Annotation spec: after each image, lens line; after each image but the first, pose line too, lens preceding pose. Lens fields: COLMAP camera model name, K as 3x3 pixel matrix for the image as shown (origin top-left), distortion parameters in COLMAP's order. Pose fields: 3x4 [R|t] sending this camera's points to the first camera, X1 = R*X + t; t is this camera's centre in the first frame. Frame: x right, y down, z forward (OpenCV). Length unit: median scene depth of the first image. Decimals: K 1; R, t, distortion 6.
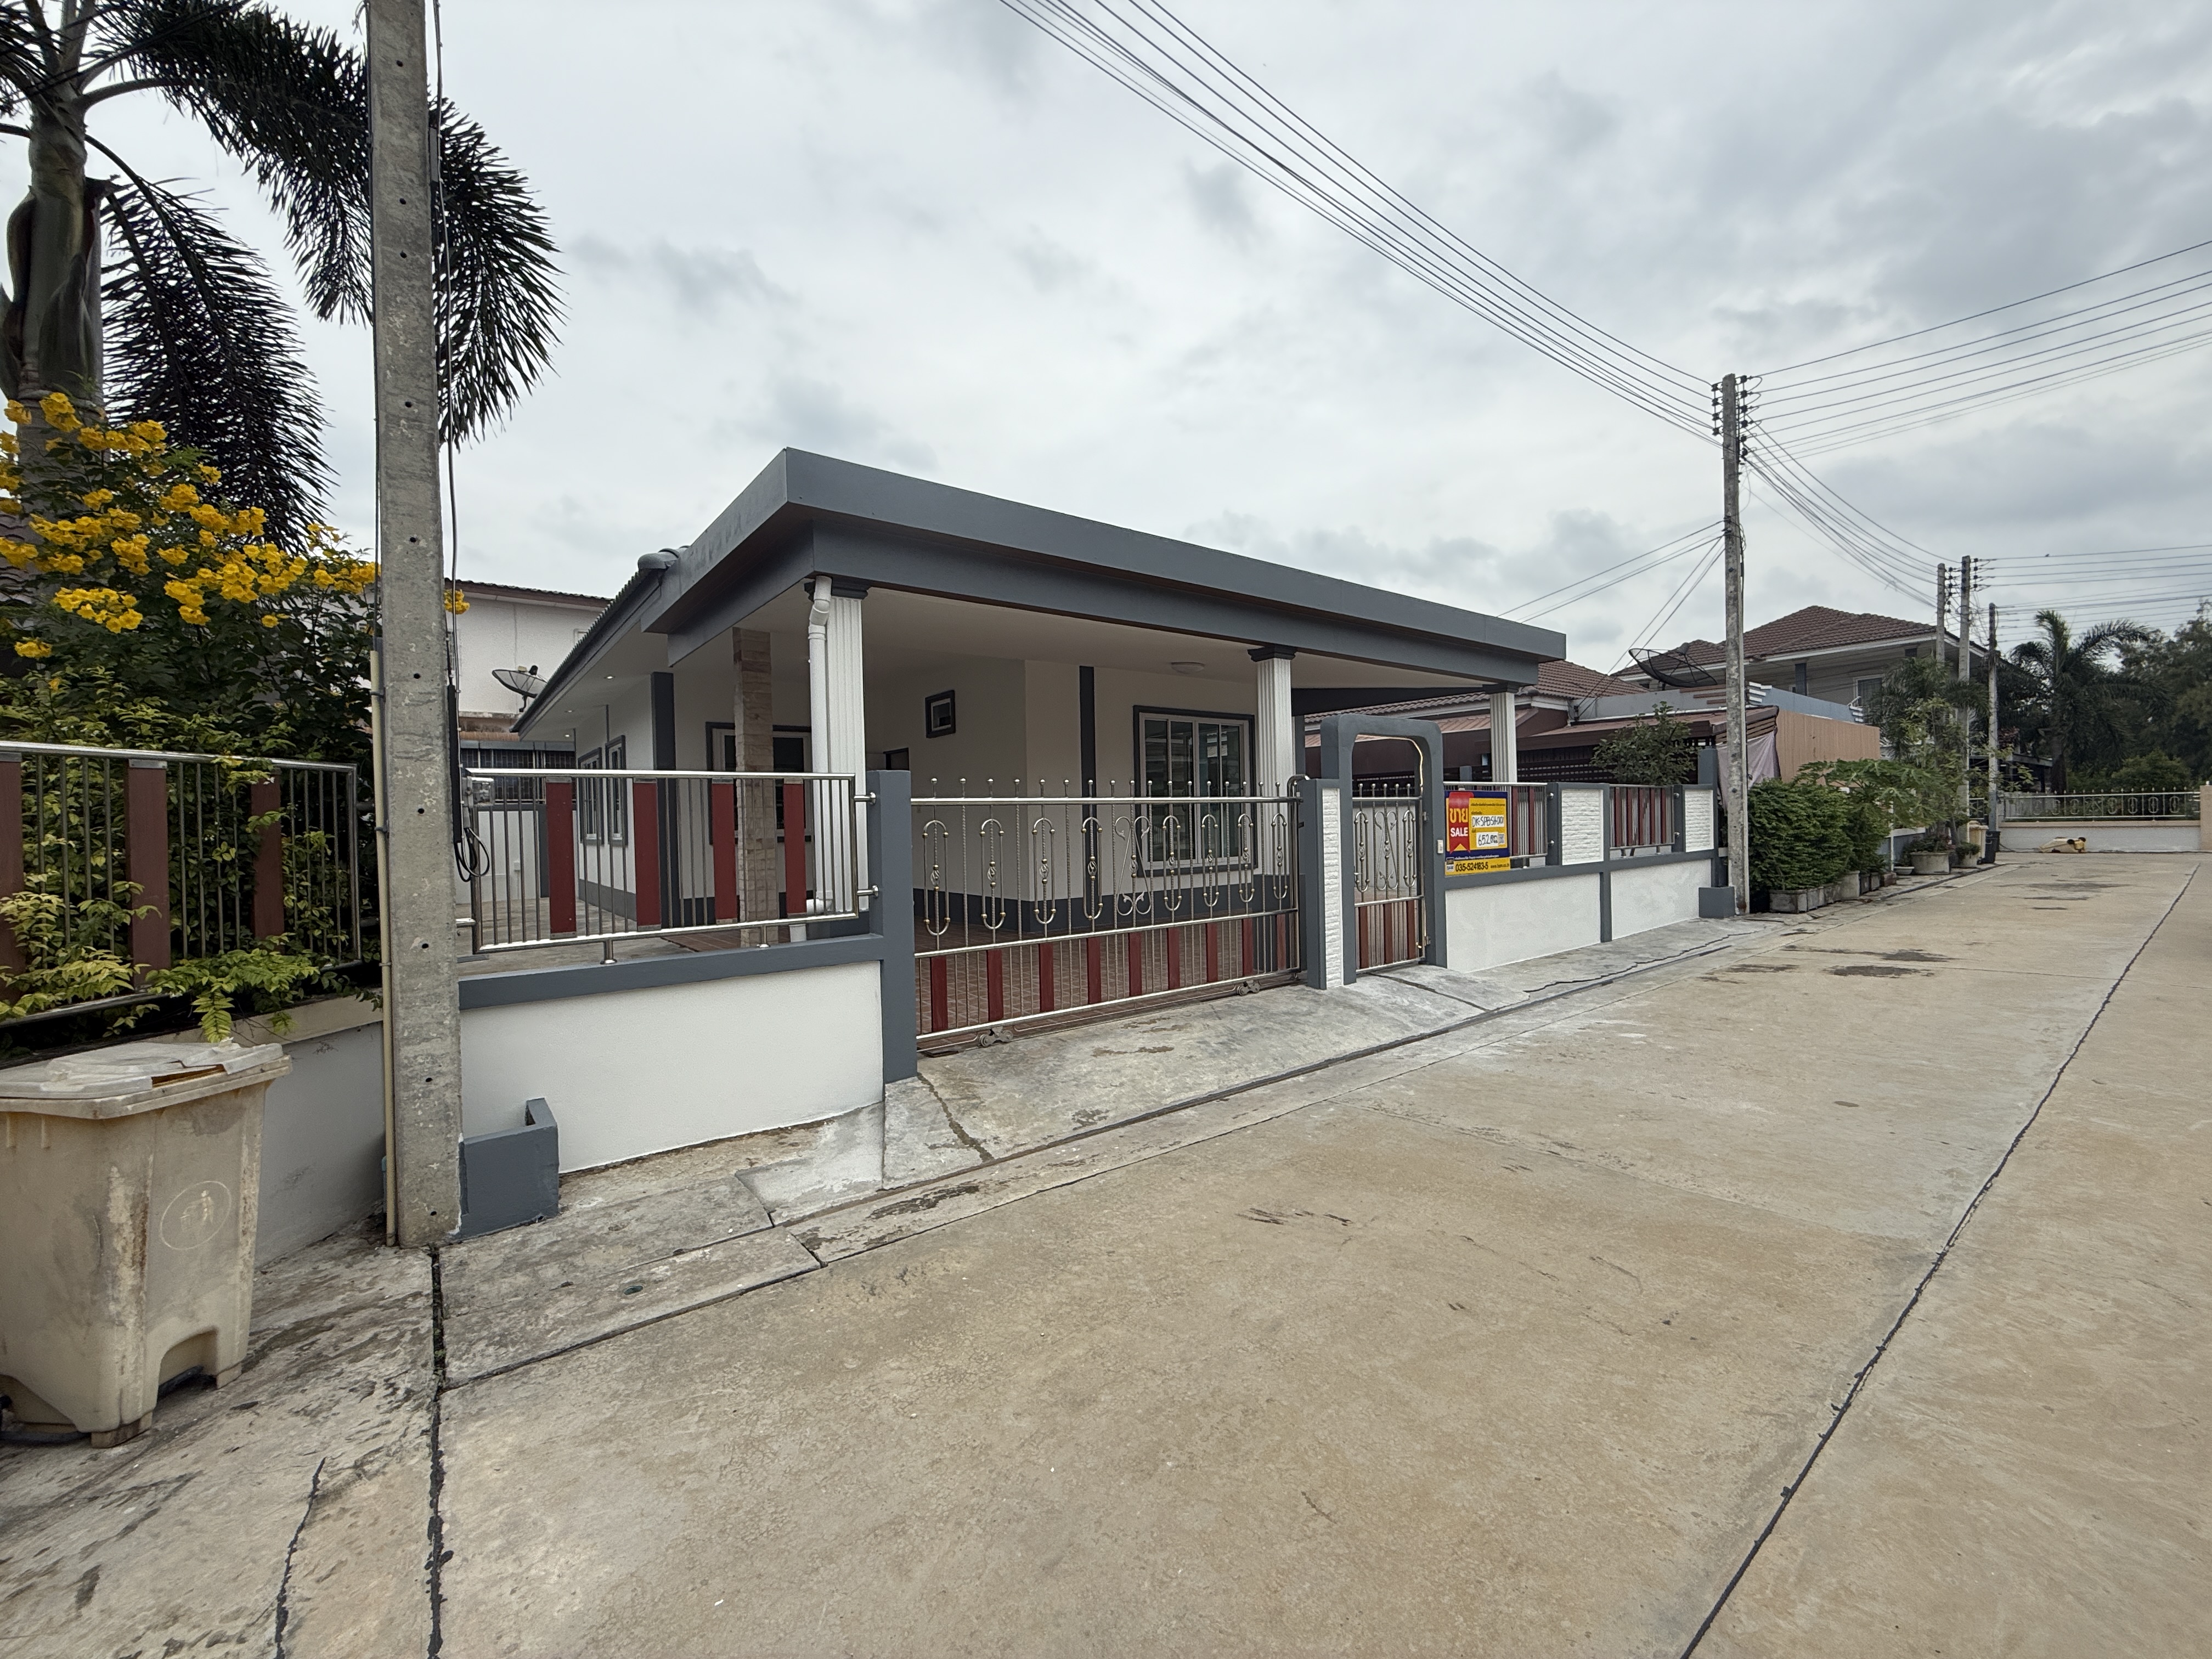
lens RADIAL K [[879.3, 0, 1106.0], [0, 879.3, 829.5], [0, 0, 1]] dist [0.000415, -0.000471]
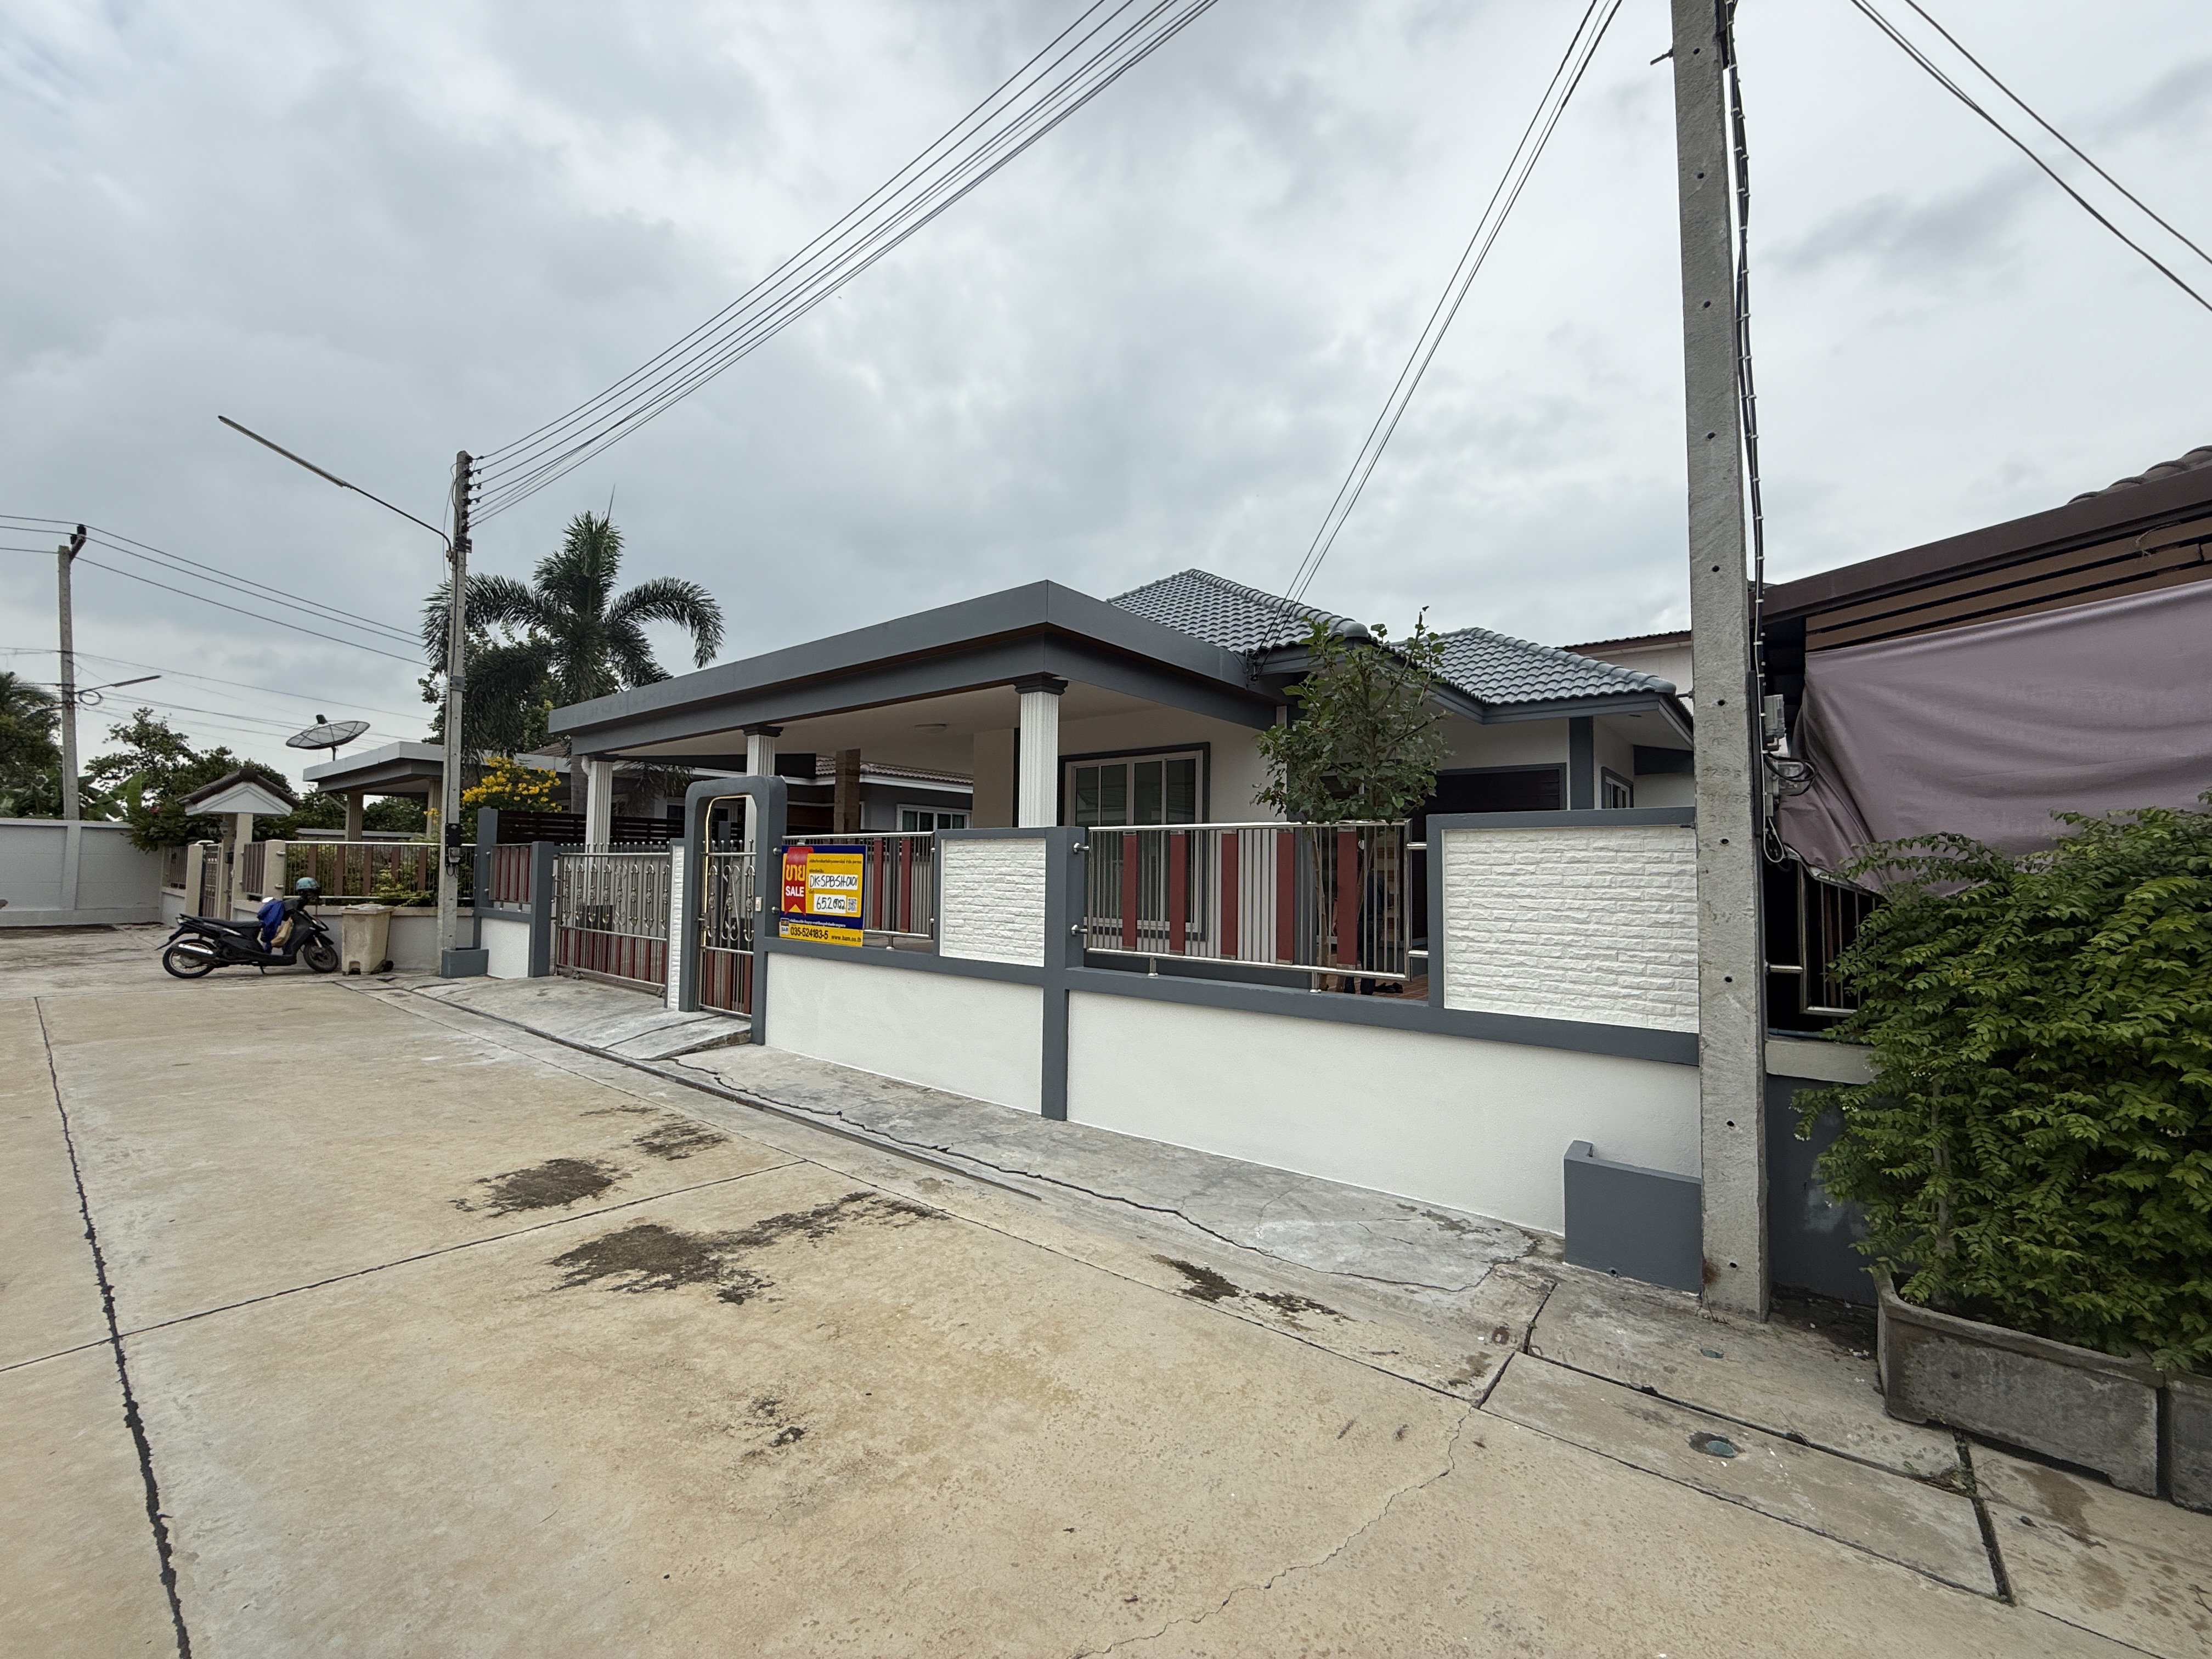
lens RADIAL K [[879.3, 0, 1106.0], [0, 879.3, 829.5], [0, 0, 1]] dist [0.000415, -0.000471]
pose [[0.234732, -0.020546, -0.971843, 1.199665], [-0.028425, 0.999204, -0.027990, -0.039228], [0.971644, 0.034195, 0.233961, 0.972525]]
